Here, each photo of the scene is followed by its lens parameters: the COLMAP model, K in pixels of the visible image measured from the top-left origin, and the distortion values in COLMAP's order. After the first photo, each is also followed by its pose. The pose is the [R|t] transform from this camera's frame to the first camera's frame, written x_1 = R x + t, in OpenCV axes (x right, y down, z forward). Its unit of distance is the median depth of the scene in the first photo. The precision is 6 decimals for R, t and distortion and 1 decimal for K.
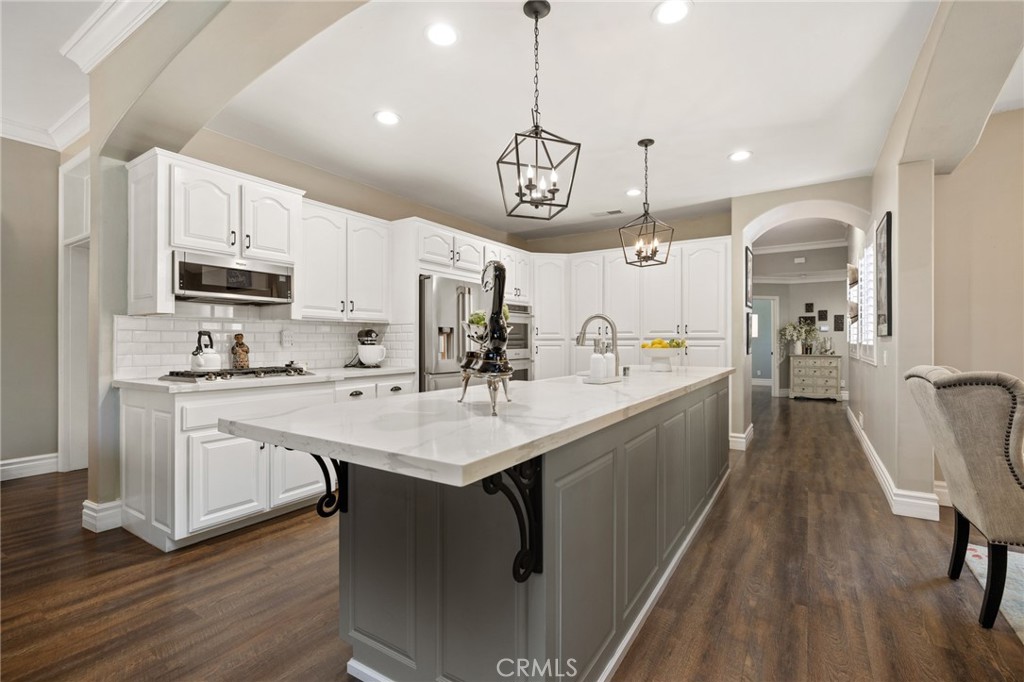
lens RADIAL K [[453.4, 0, 514.7], [0, 453.4, 336.5], [0, 0, 1]] dist [-0.005537, -0.000356]
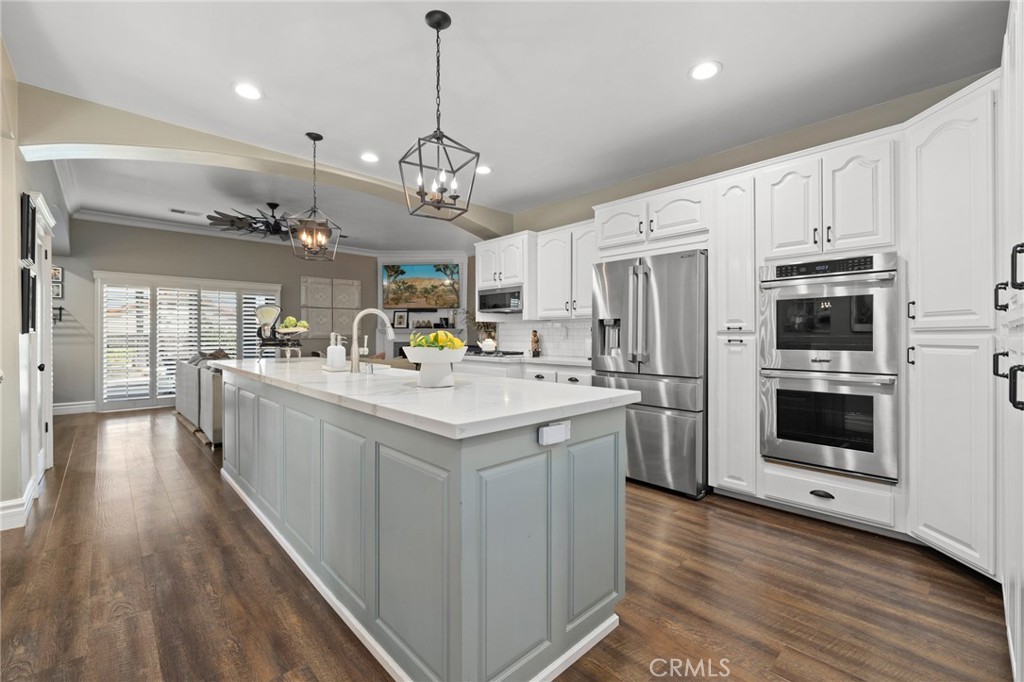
lens RADIAL K [[429.0, 0, 513.5], [0, 429.0, 338.8], [0, 0, 1]] dist [-0.002212, 0.000107]
pose [[-0.231930, 0.010400, -0.972677, 1.093882], [0.012415, 0.999893, 0.007730, 0.014496], [0.972653, -0.010283, -0.232034, 1.604495]]
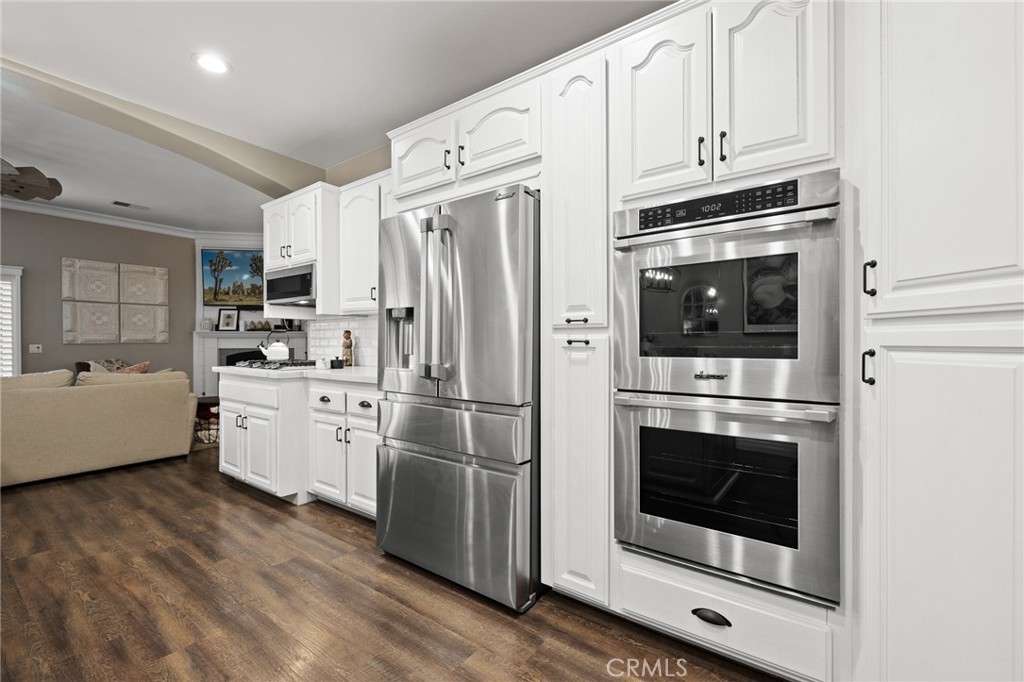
lens RADIAL K [[429.0, 0, 511.0], [0, 429.0, 346.2], [0, 0, 1]] dist [-0.002212, 0.000107]
pose [[-0.045609, 0.009378, -0.998915, 0.548703], [0.009882, 0.999911, 0.008936, 0.034637], [0.998910, -0.009464, -0.045697, 1.827017]]
